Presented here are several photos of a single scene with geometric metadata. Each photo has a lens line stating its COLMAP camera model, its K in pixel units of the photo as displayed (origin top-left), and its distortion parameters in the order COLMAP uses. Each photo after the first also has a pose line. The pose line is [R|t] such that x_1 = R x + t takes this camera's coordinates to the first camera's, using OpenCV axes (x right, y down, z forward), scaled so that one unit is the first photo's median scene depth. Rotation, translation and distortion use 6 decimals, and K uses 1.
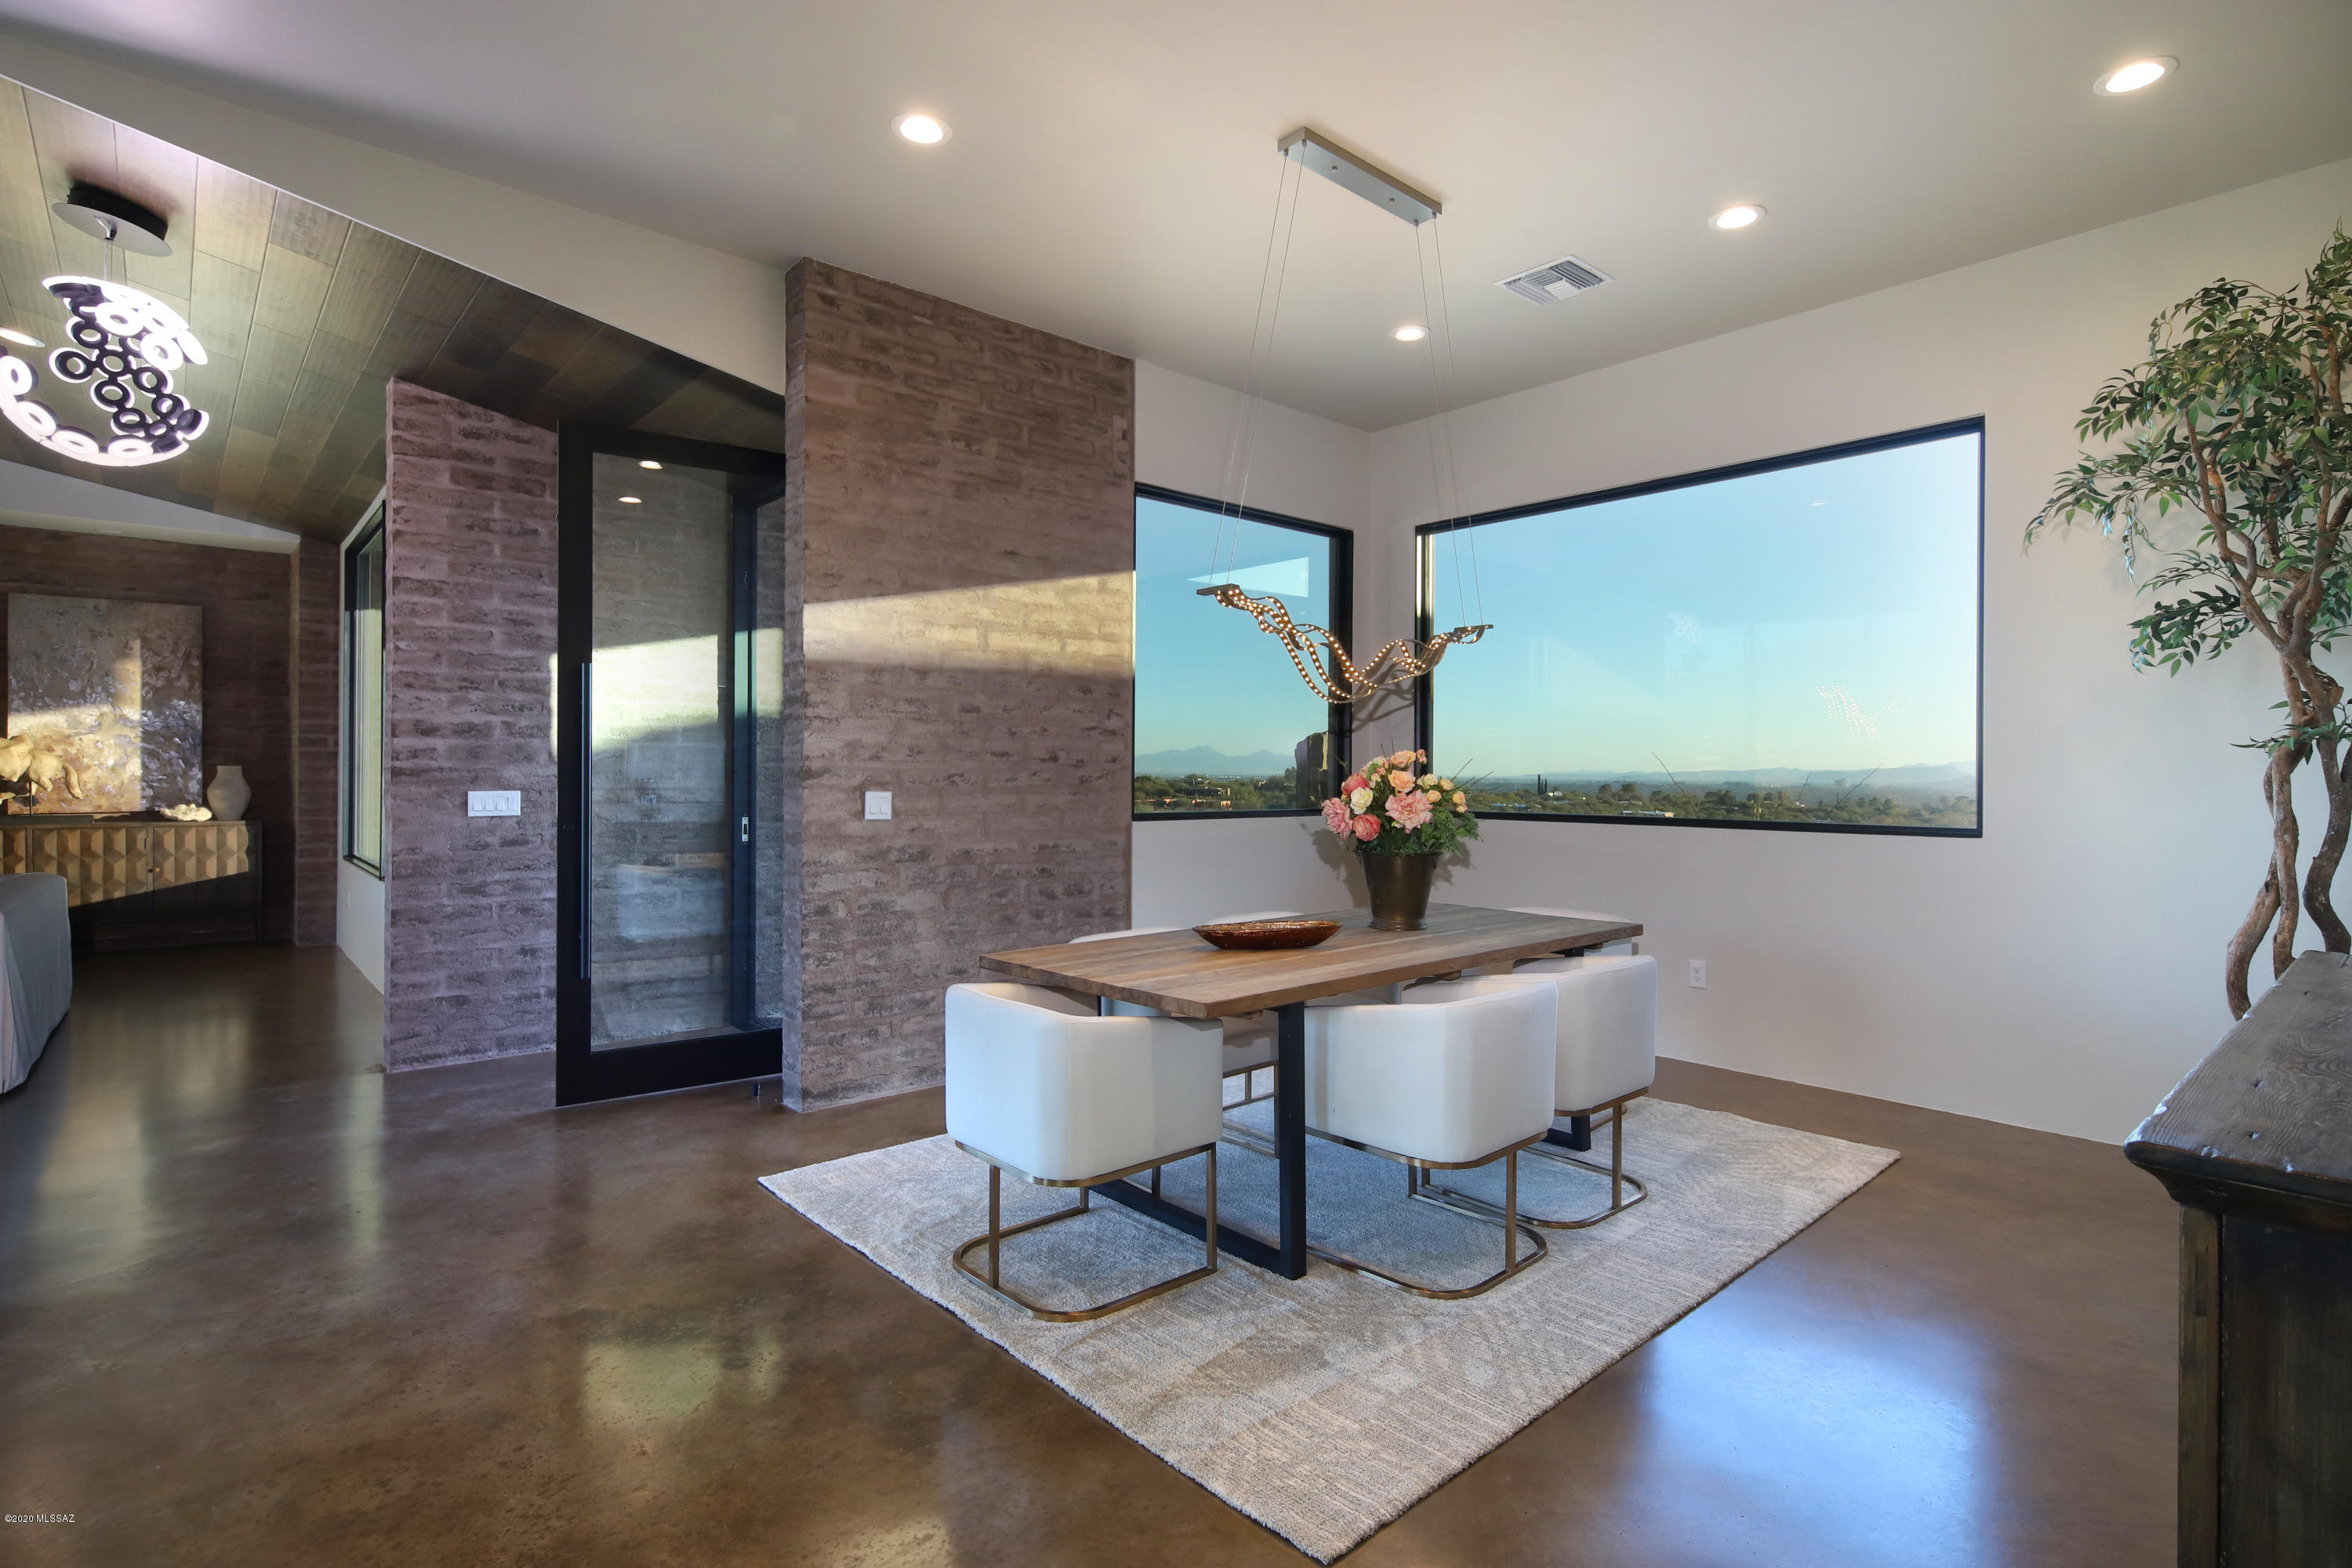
lens RADIAL K [[1146.5, 0, 1177.2], [0, 1146.5, 771.8], [0, 0, 1]] dist [0.005203, -0.004139]
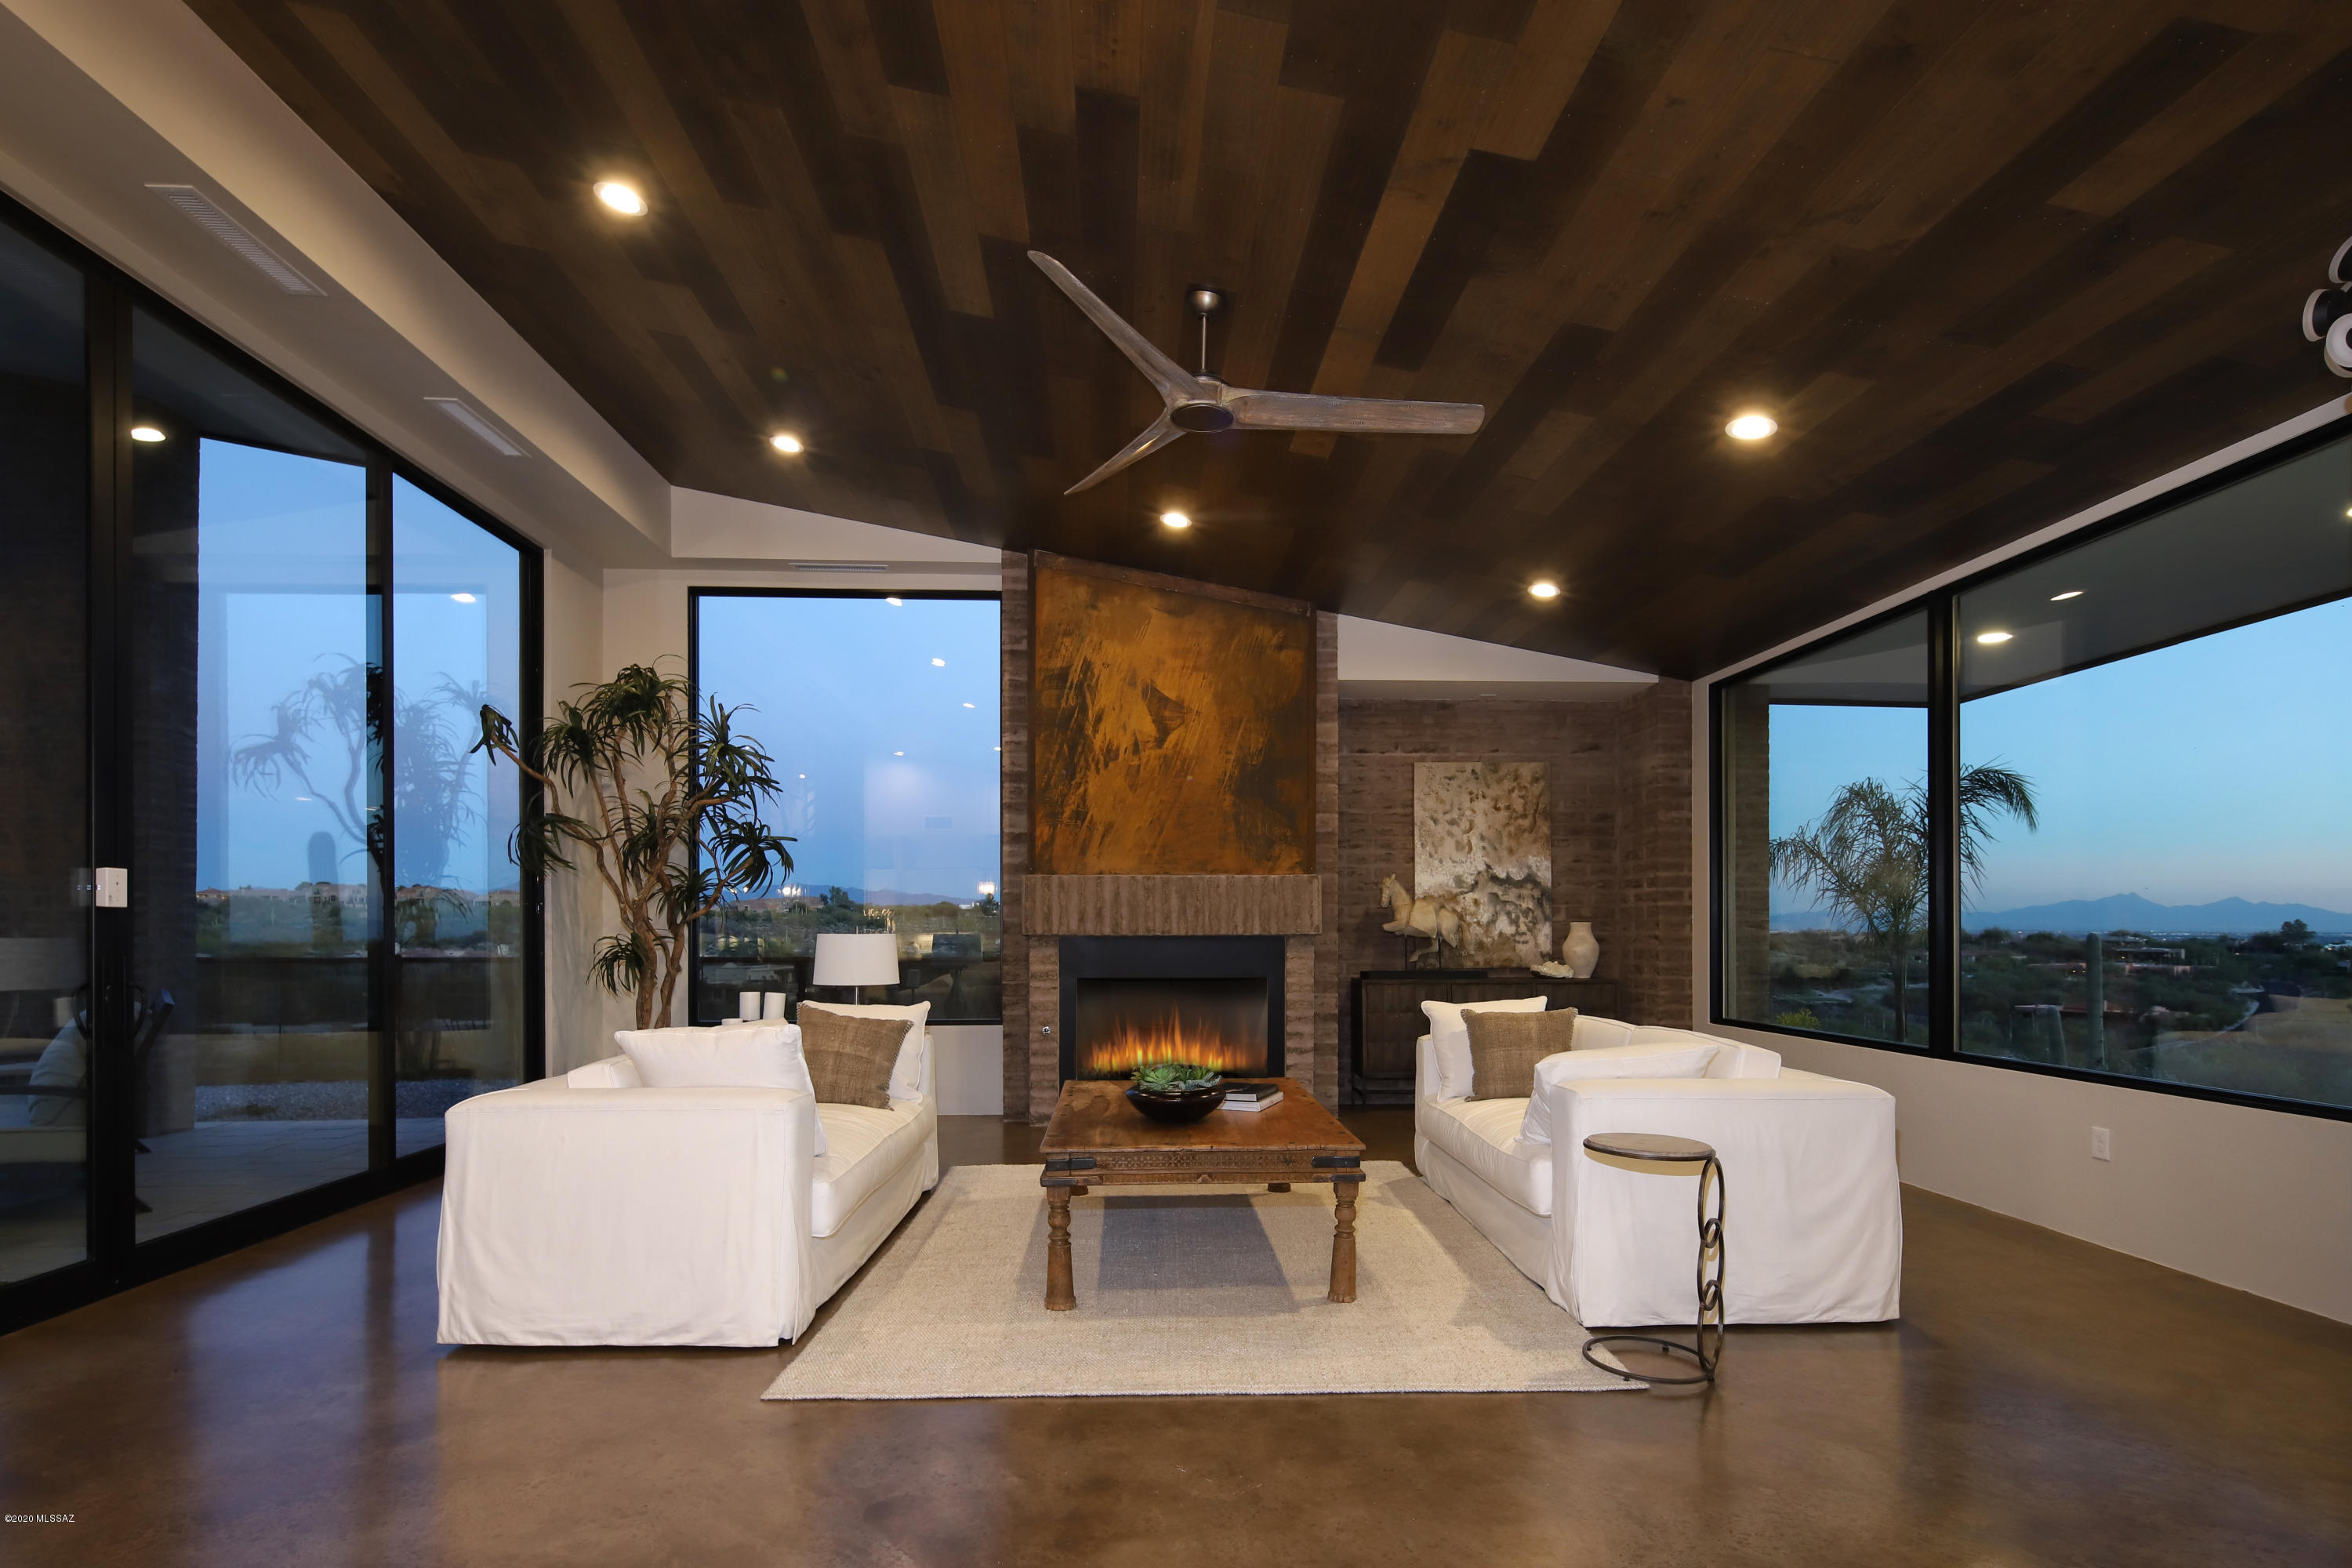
lens RADIAL K [[1146.5, 0, 1182.8], [0, 1146.5, 917.6], [0, 0, 1]] dist [0.005203, -0.004139]
pose [[0.786886, -0.011871, -0.616984, -0.491696], [0.005603, 0.999911, -0.012093, 0.000797], [0.617072, 0.006059, 0.786883, 0.024160]]
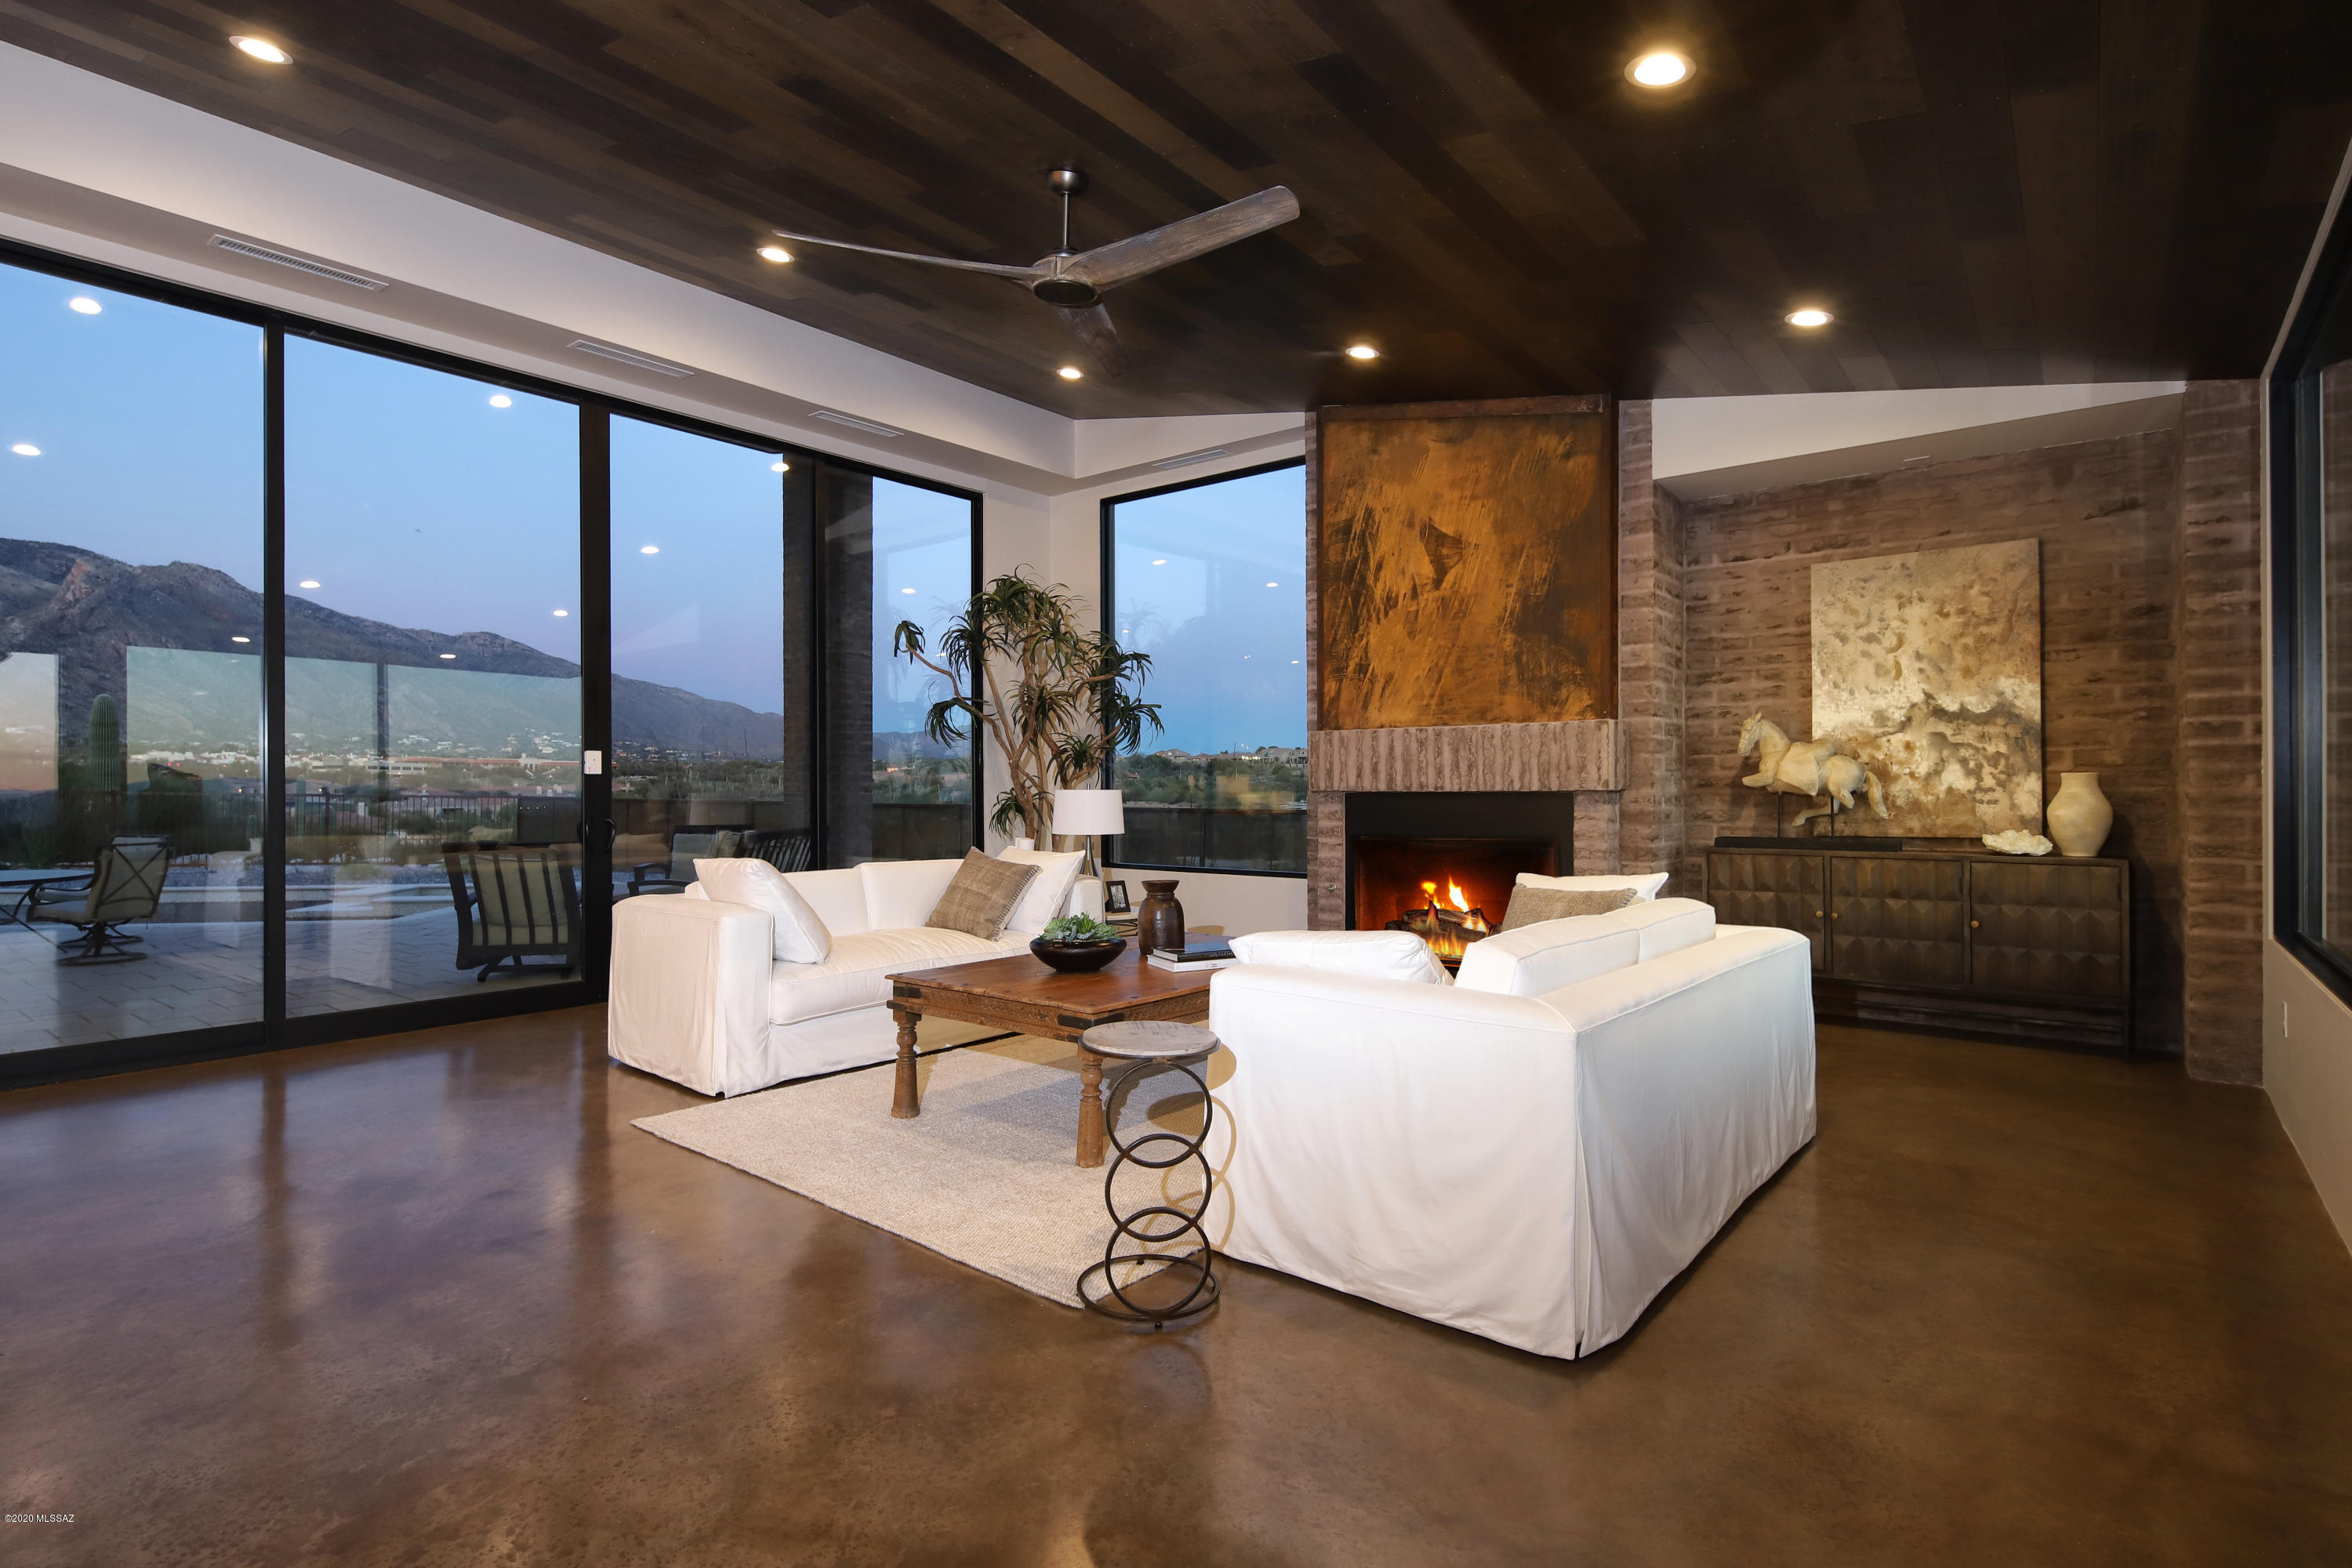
lens RADIAL K [[1146.5, 0, 1179.2], [0, 1146.5, 775.6], [0, 0, 1]] dist [0.005203, -0.004139]
pose [[0.173418, -0.013480, -0.984756, -0.273210], [0.006267, 0.999901, -0.012584, 0.001590], [0.984828, -0.003989, 0.173486, 0.385543]]
